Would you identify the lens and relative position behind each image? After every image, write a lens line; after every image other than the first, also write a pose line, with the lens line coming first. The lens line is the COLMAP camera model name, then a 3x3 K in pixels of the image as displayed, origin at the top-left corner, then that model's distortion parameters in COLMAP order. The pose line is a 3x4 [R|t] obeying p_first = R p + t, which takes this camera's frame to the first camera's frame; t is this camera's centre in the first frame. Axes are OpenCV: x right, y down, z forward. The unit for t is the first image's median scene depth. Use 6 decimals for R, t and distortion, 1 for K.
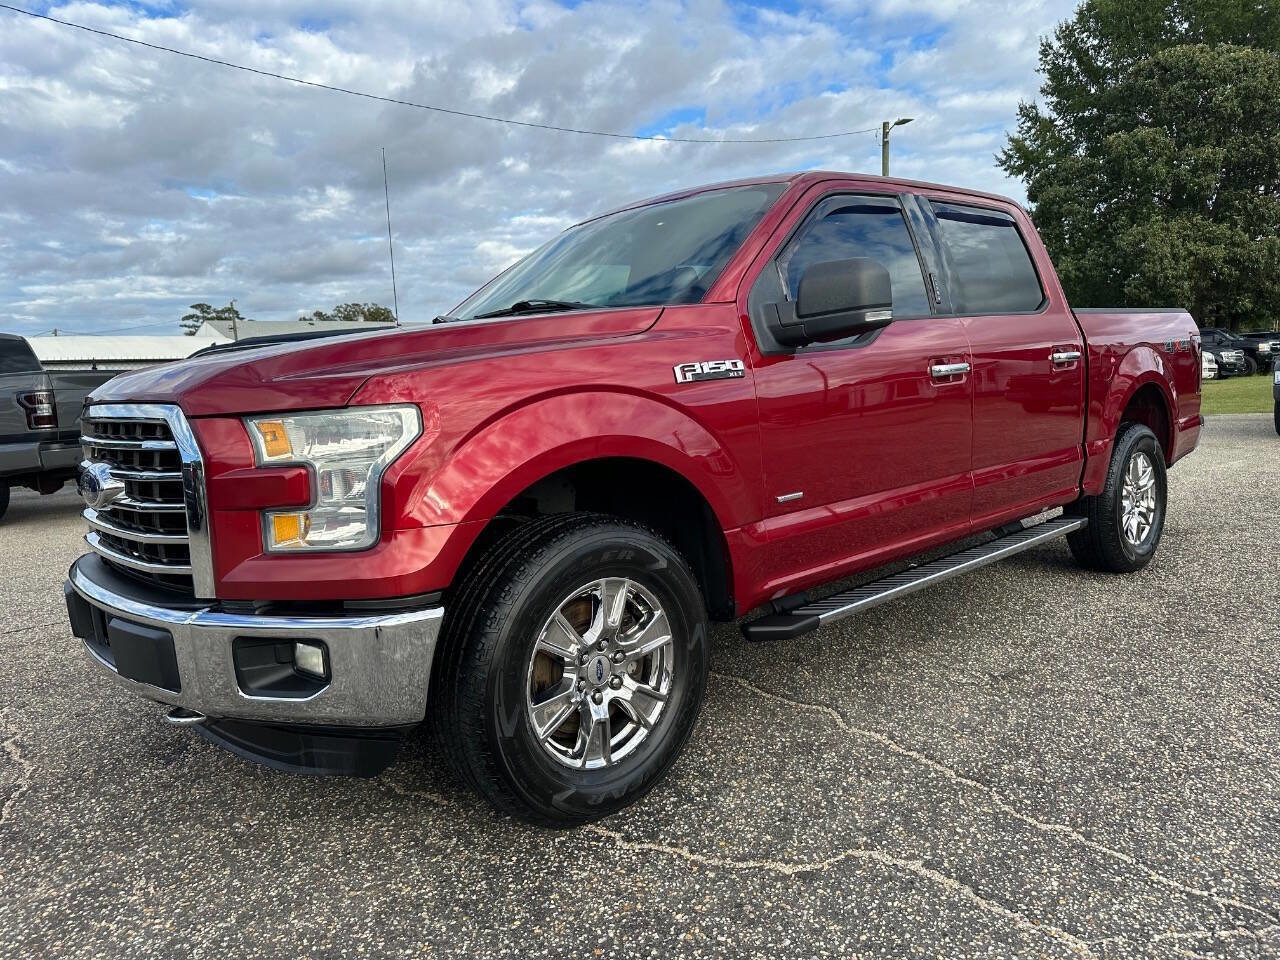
lens RADIAL K [[958.1, 0, 629.6], [0, 958.1, 480.3], [0, 0, 1]] dist [0.016784, -0.027507]
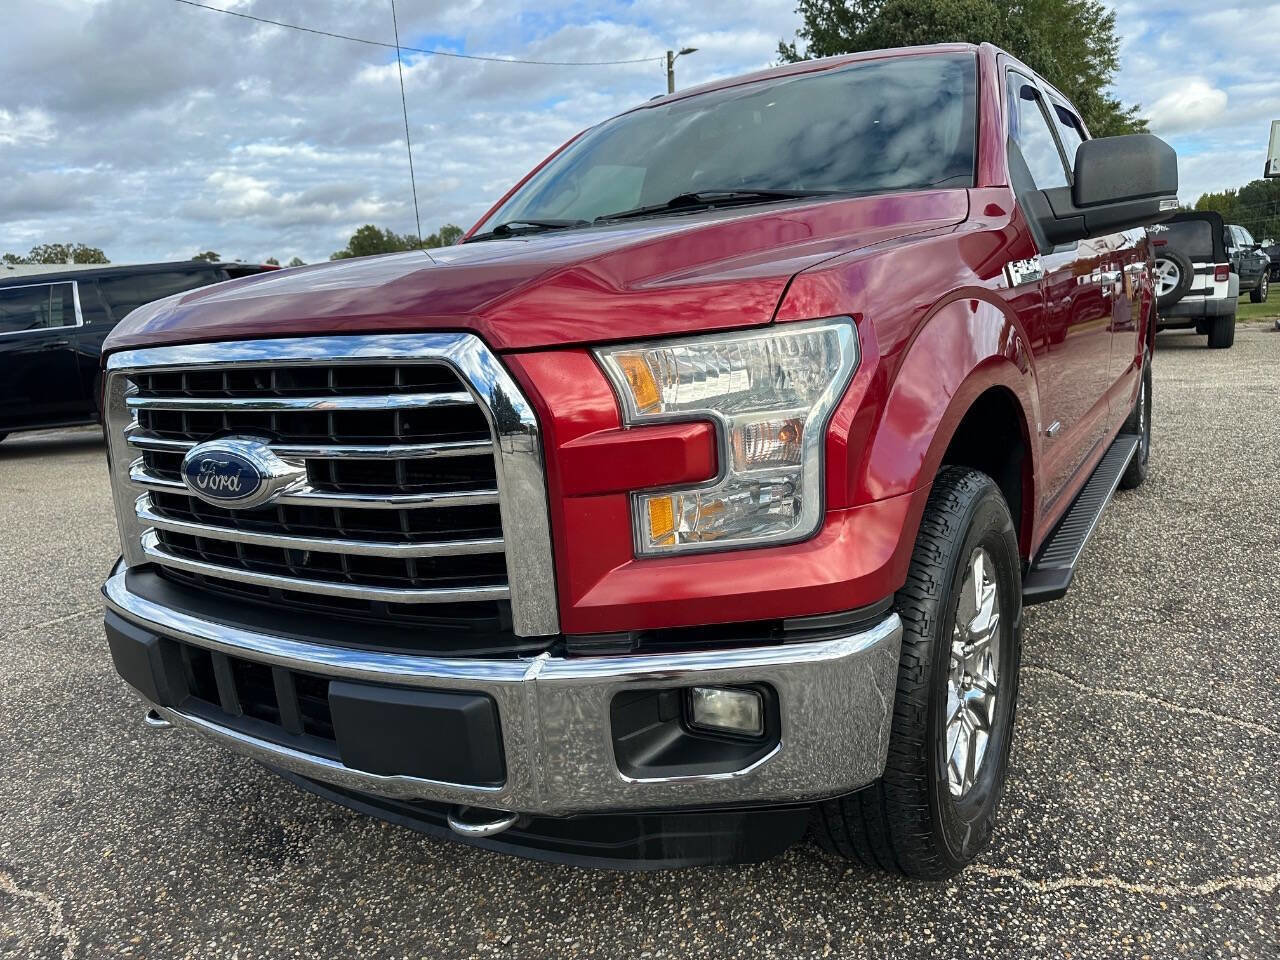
lens RADIAL K [[961.0, 0, 639.2], [0, 961.0, 475.2], [0, 0, 1]] dist [0.003184, -0.009470]
pose [[0.964240, -0.068906, 0.255917, -0.450216], [0.054681, 0.996558, 0.062301, -0.016510], [-0.259329, -0.046080, 0.964689, 0.316895]]
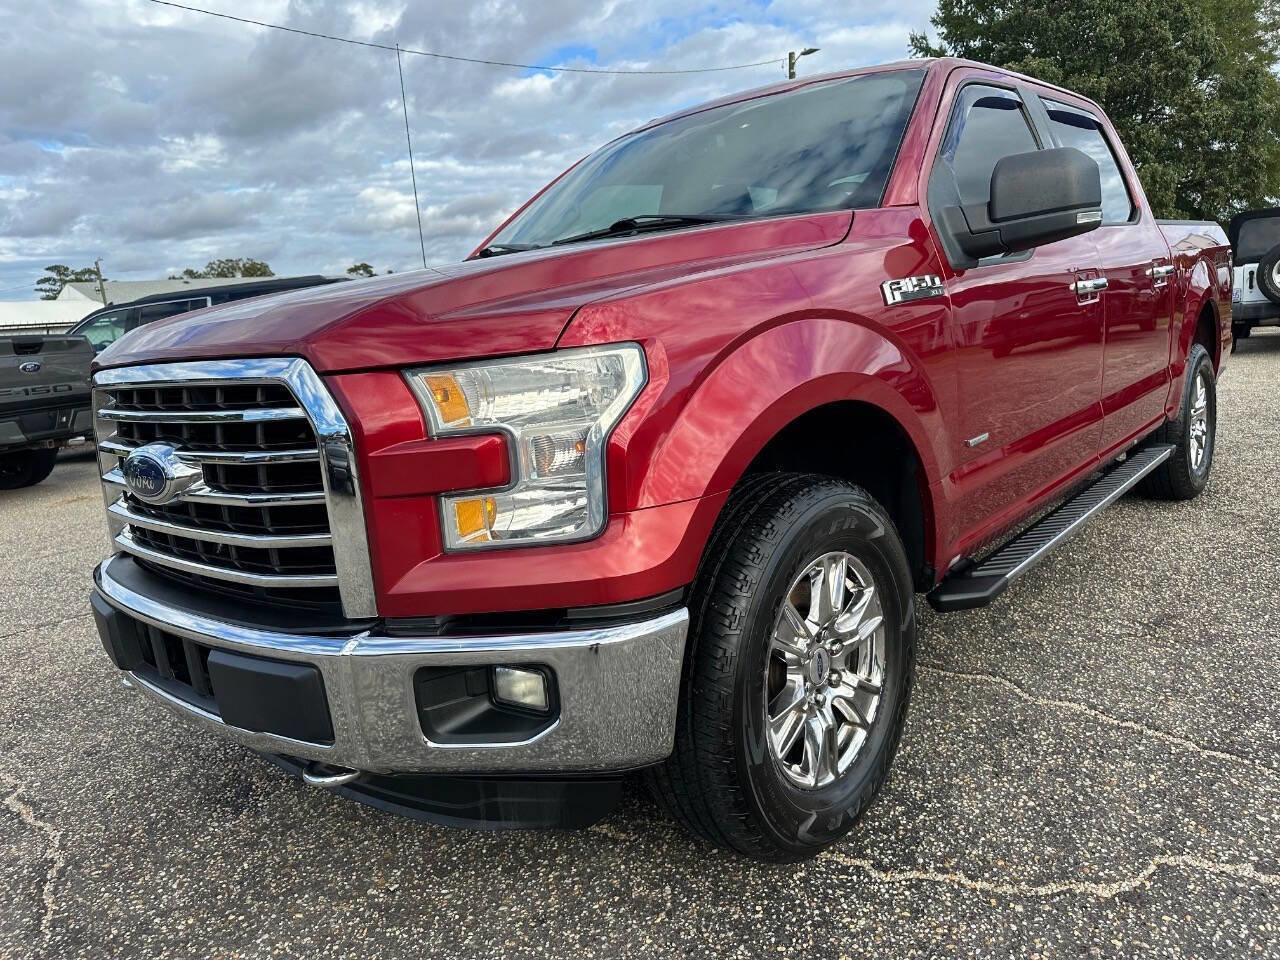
lens RADIAL K [[958.1, 0, 629.6], [0, 958.1, 480.3], [0, 0, 1]] dist [0.016784, -0.027507]
pose [[0.992609, -0.057677, 0.106771, -0.261671], [0.051844, 0.997049, 0.056621, -0.012054], [-0.109722, -0.050667, 0.992670, 0.209286]]
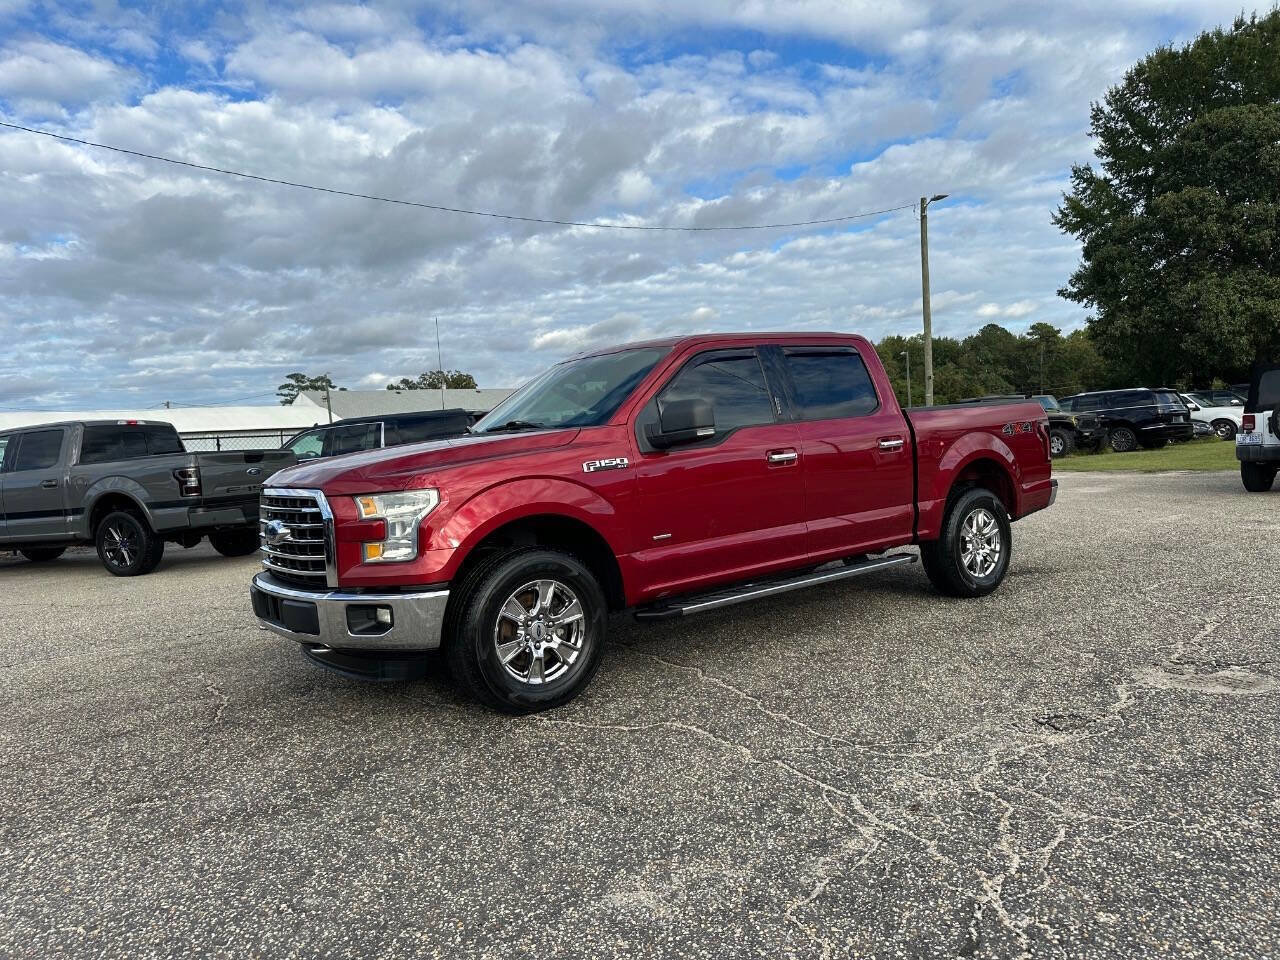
lens RADIAL K [[965.0, 0, 614.9], [0, 965.0, 477.5], [0, 0, 1]] dist [0.077550, -0.134983]
pose [[0.995058, -0.011084, -0.098675, 0.289751], [0.004798, 0.997956, -0.063719, 0.023750], [0.099179, 0.062931, 0.993078, -0.812105]]
